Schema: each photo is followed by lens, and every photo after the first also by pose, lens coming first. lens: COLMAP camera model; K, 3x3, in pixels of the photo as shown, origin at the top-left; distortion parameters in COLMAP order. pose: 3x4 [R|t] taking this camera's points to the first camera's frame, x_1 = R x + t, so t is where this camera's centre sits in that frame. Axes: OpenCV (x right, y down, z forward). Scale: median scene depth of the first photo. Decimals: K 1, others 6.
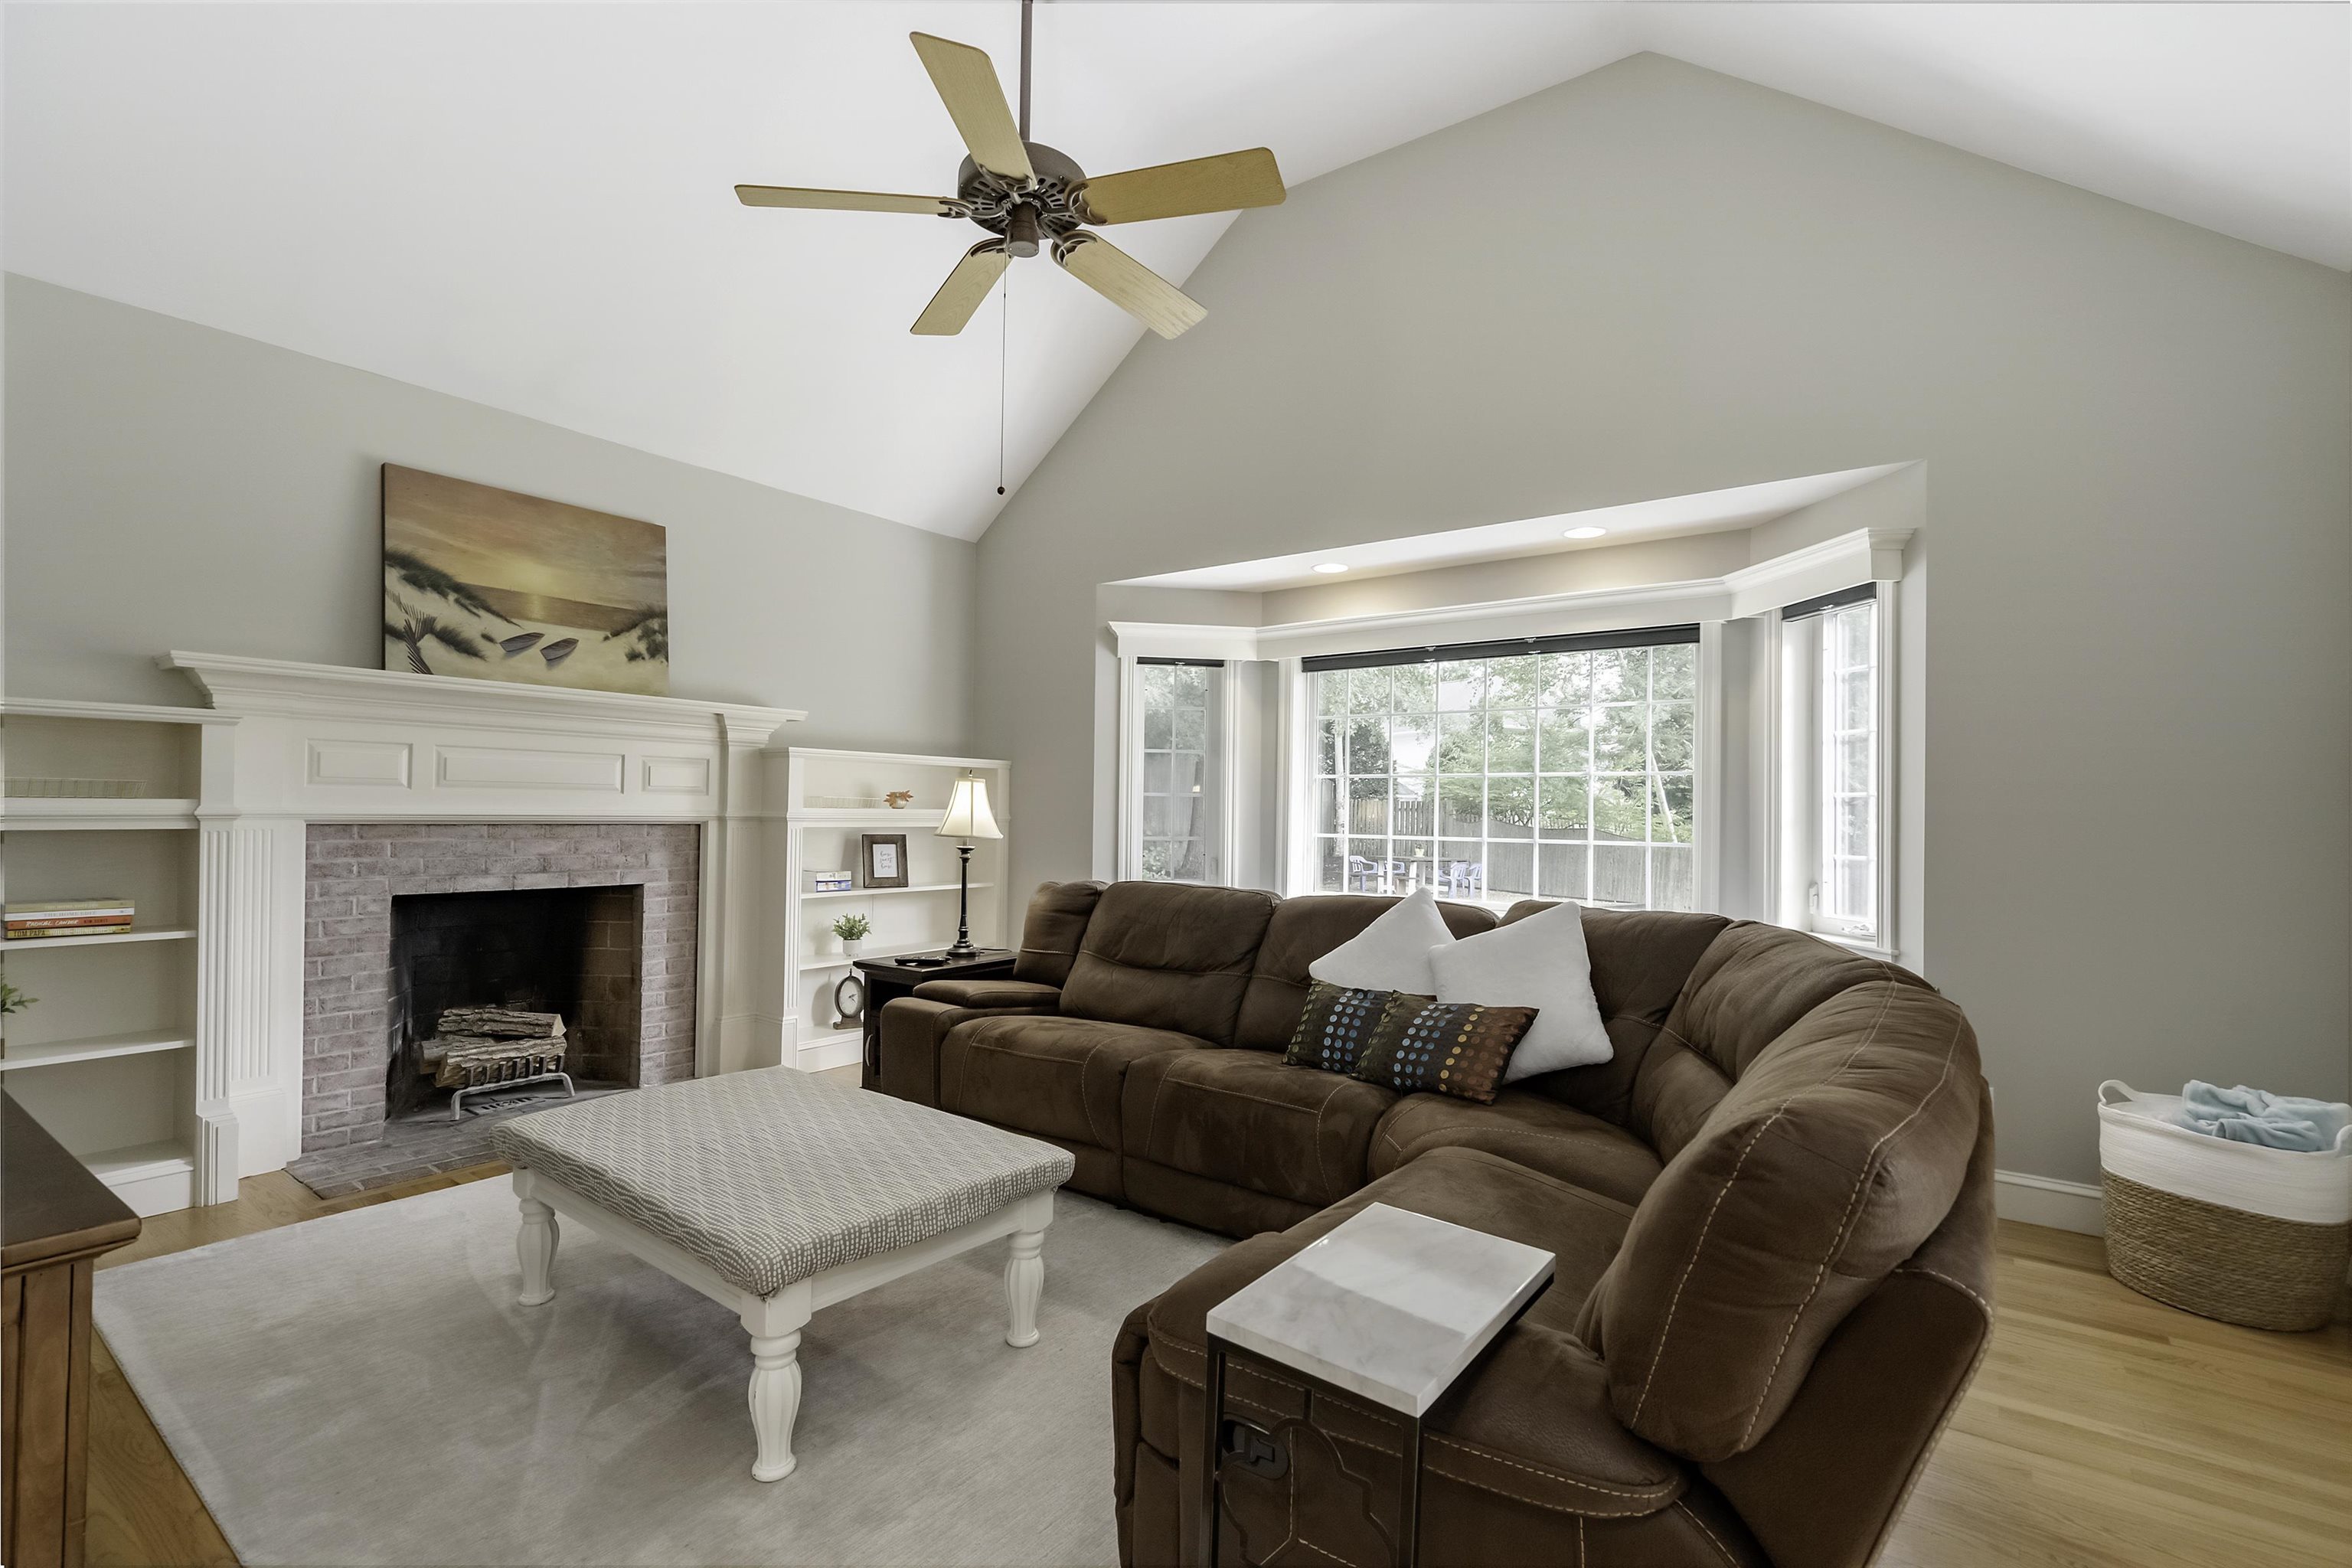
lens RADIAL K [[1119.1, 0, 1184.0], [0, 1119.1, 785.2], [0, 0, 1]] dist [-0.006793, 0.003194]
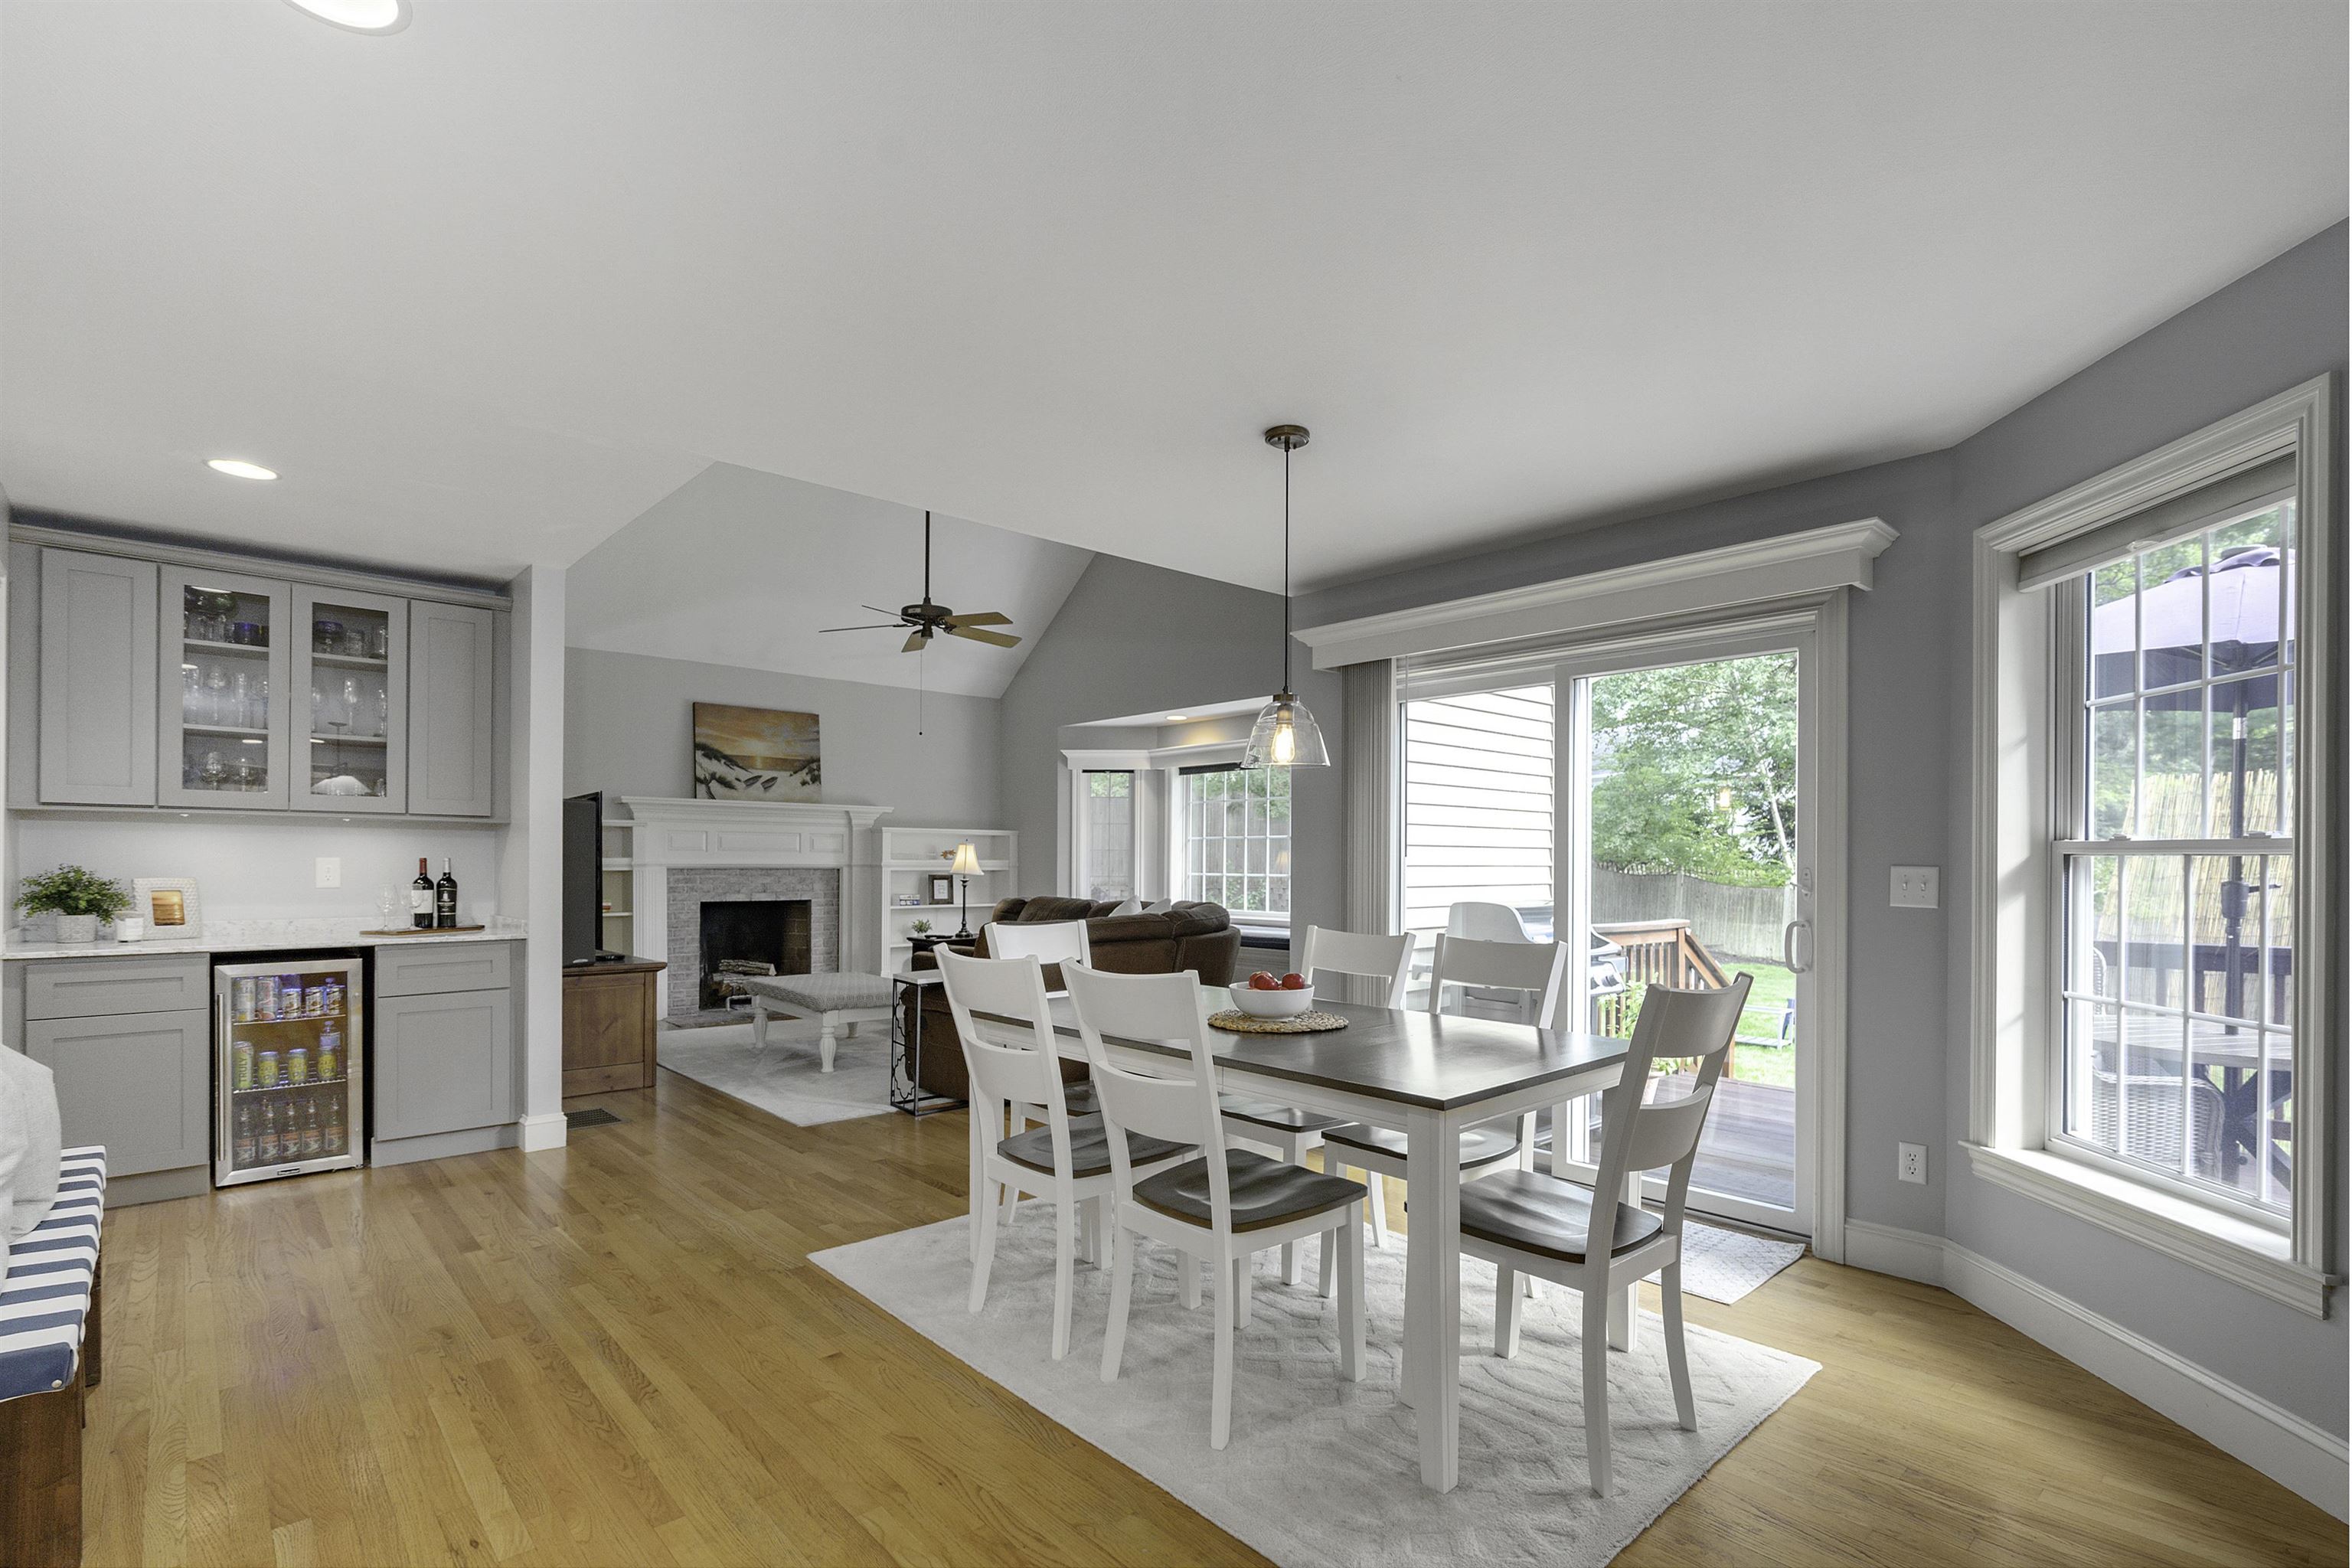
lens RADIAL K [[1119.1, 0, 1110.8], [0, 1119.1, 852.0], [0, 0, 1]] dist [-0.006793, 0.003194]
pose [[0.974720, -0.009072, -0.223246, 0.493079], [0.012433, 0.999829, 0.013655, -0.015522], [0.223085, -0.016085, 0.974666, -0.837076]]
